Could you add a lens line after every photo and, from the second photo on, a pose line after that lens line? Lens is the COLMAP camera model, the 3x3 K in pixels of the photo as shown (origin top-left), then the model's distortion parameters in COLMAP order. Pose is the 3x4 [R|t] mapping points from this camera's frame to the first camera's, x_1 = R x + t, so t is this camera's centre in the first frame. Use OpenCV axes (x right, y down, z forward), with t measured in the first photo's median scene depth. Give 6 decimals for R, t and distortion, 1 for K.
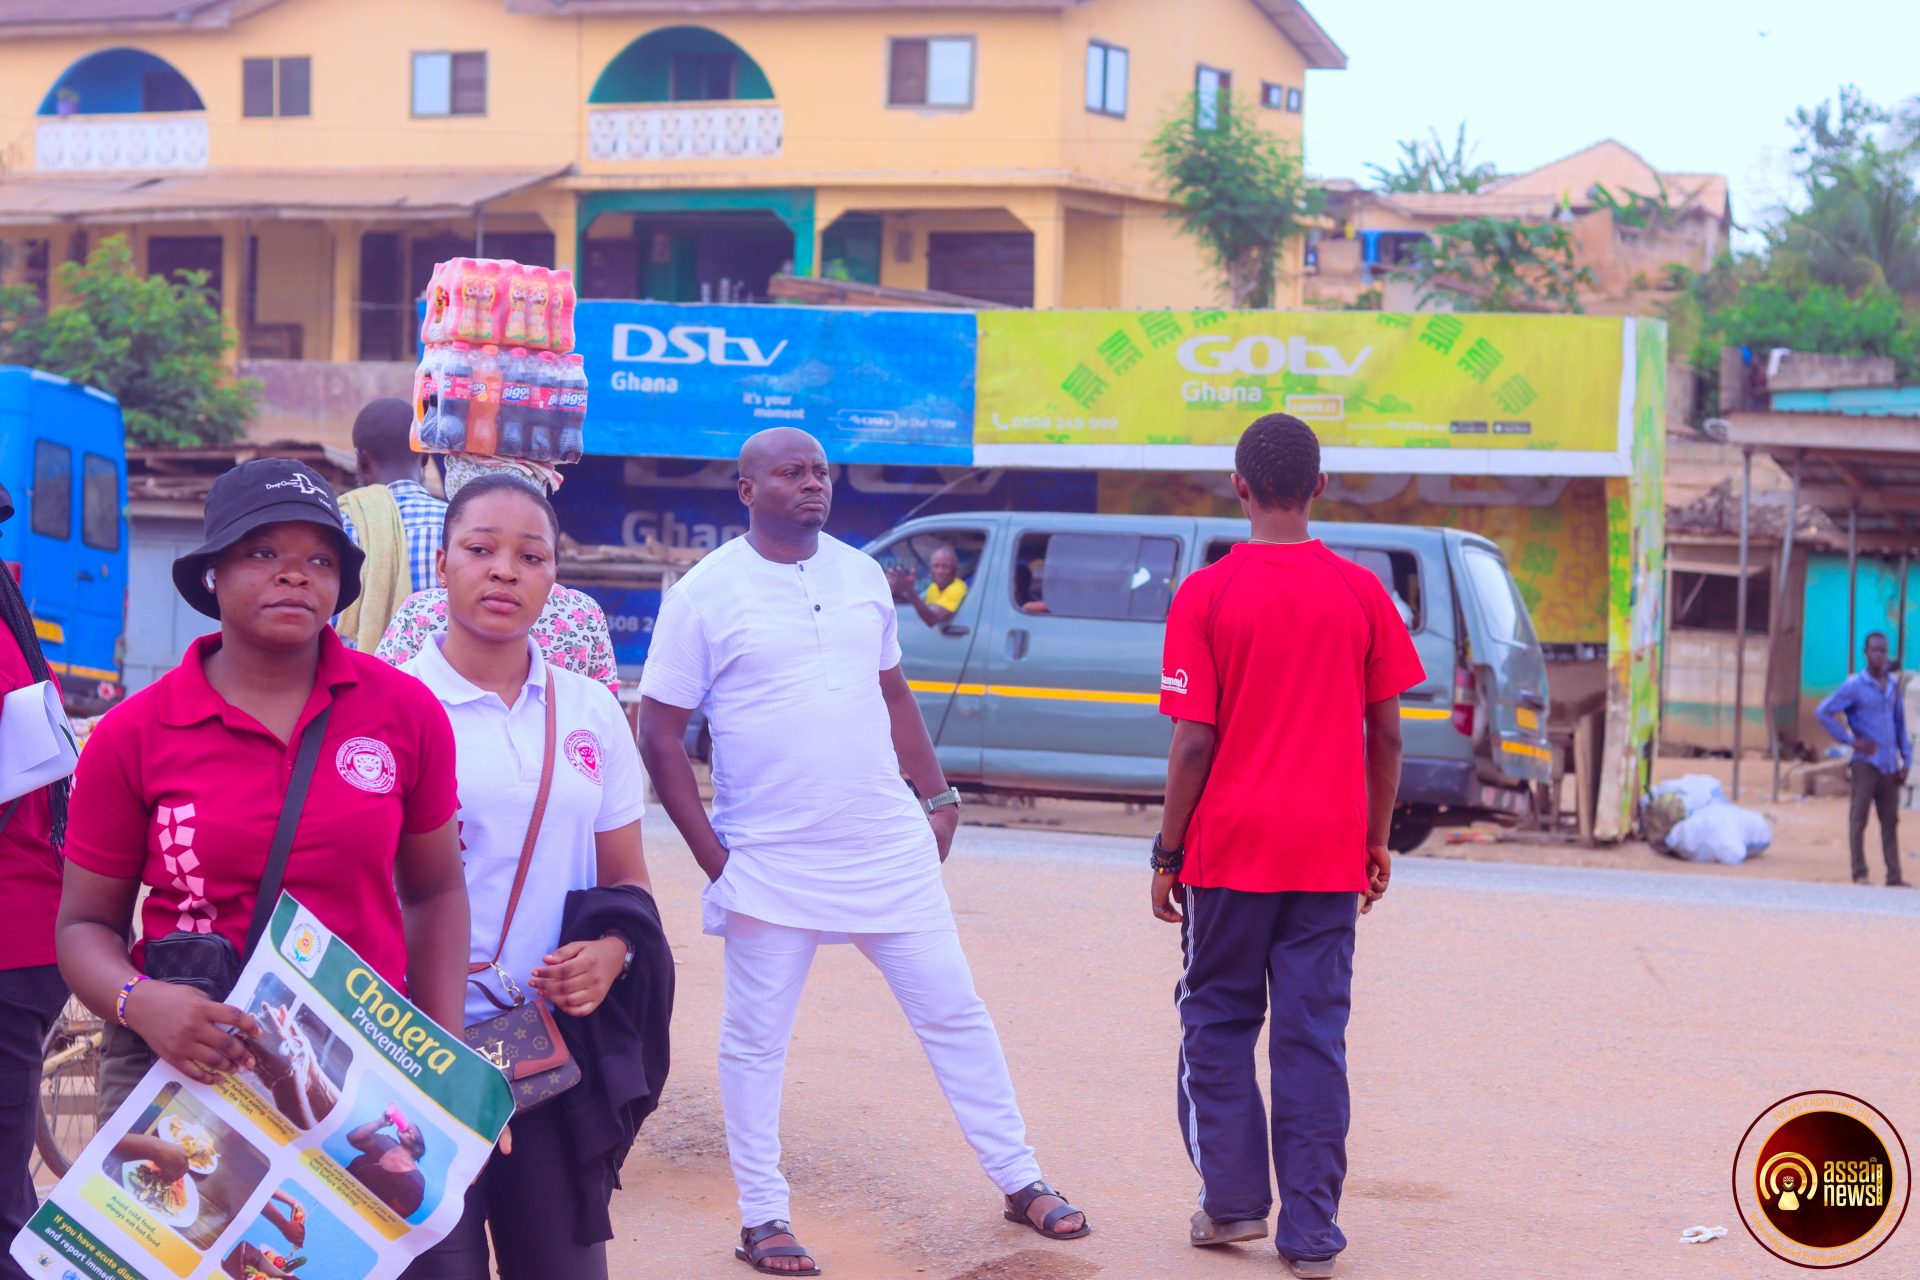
lens RADIAL K [[4176.3, 0, 960.0], [0, 4176.3, 640.0], [0, 0, 1]] dist [-0.136475, 0.160909]
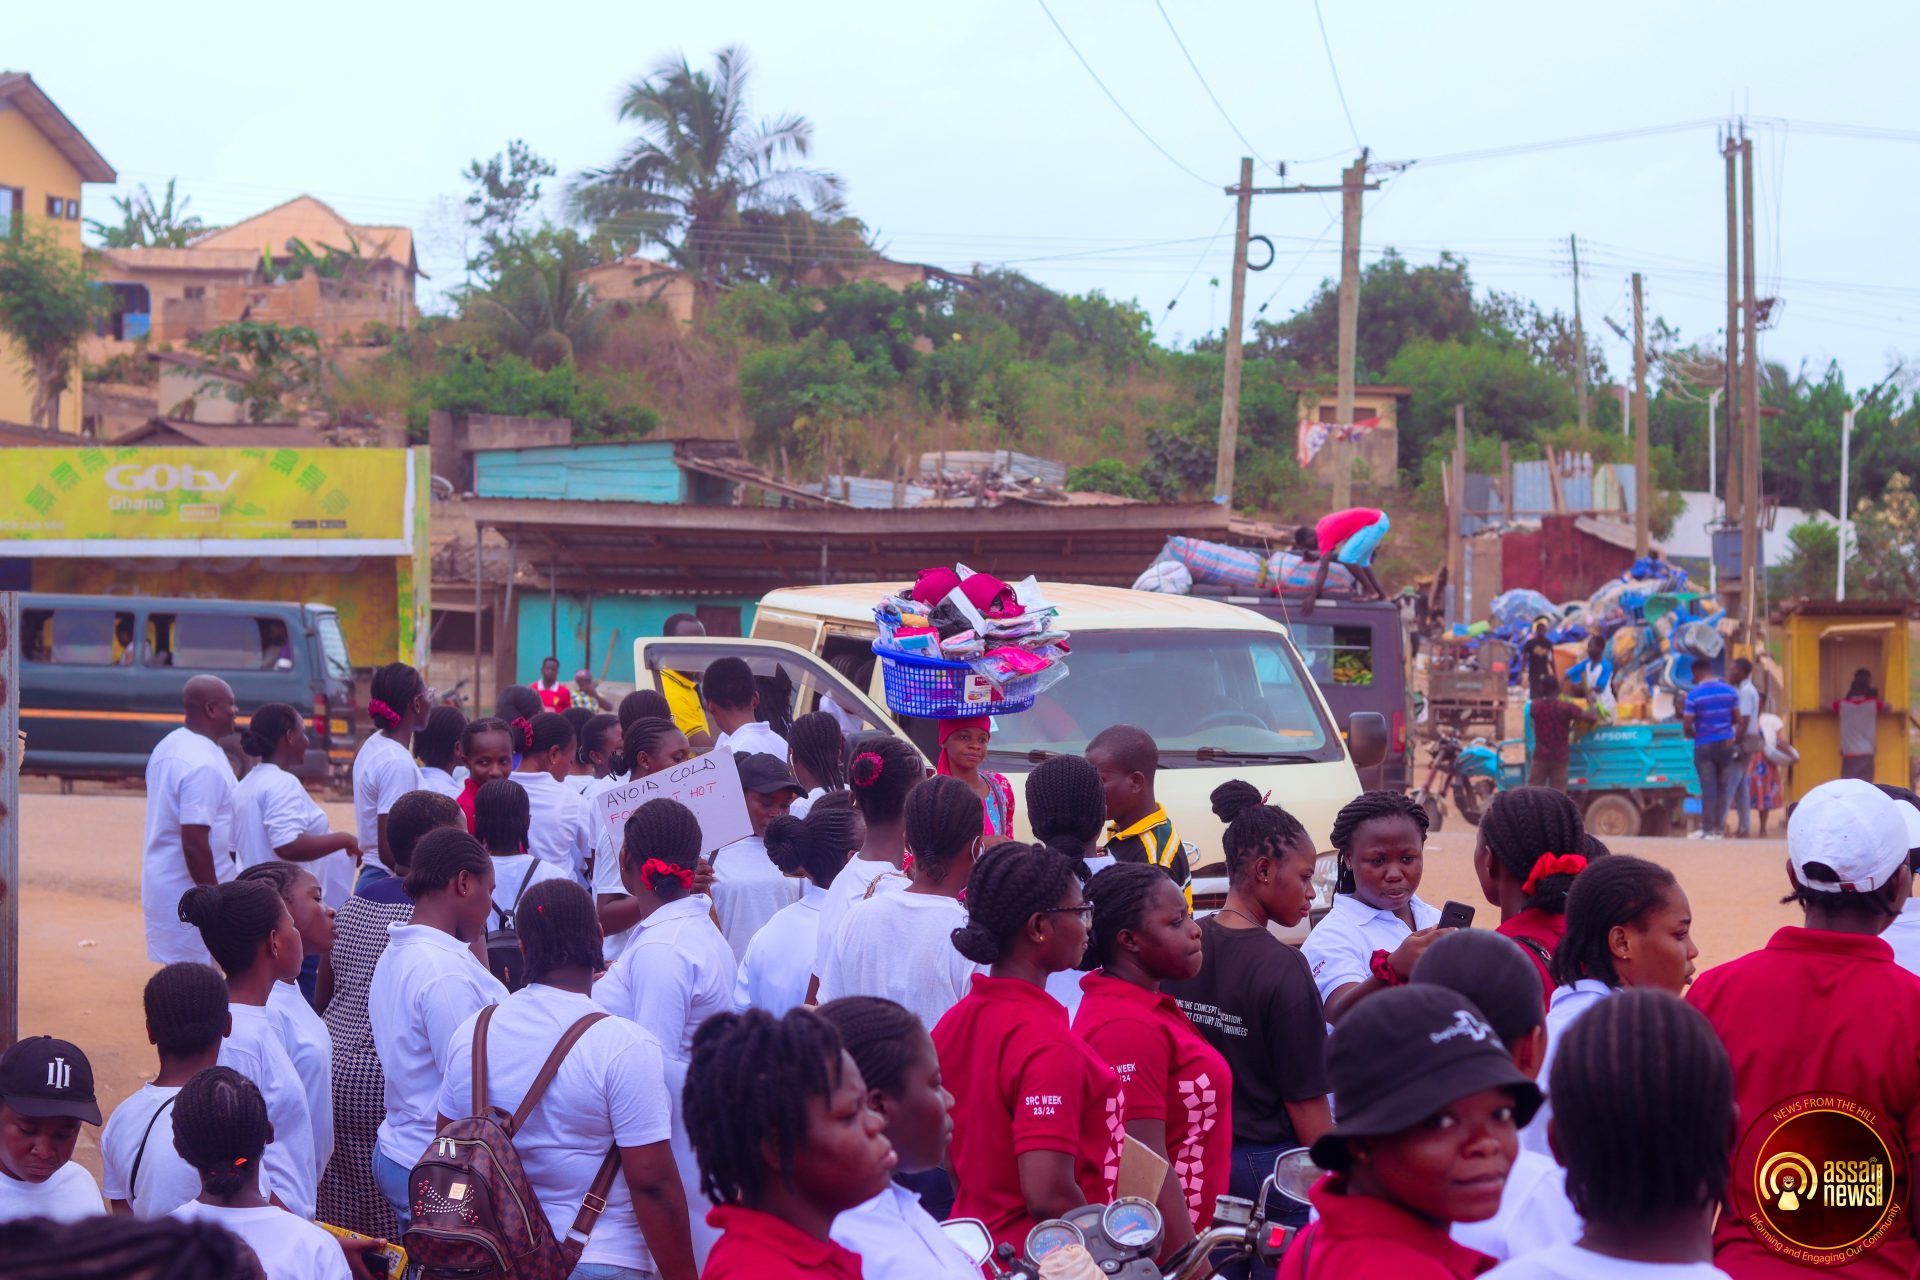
lens RADIAL K [[4176.3, 0, 960.0], [0, 4176.3, 640.0], [0, 0, 1]] dist [-0.136475, 0.160909]
pose [[0.949877, -0.023905, 0.311708, -0.051736], [0.024091, 0.999704, 0.003256, -0.003933], [-0.311694, 0.004417, 0.950172, -0.209071]]
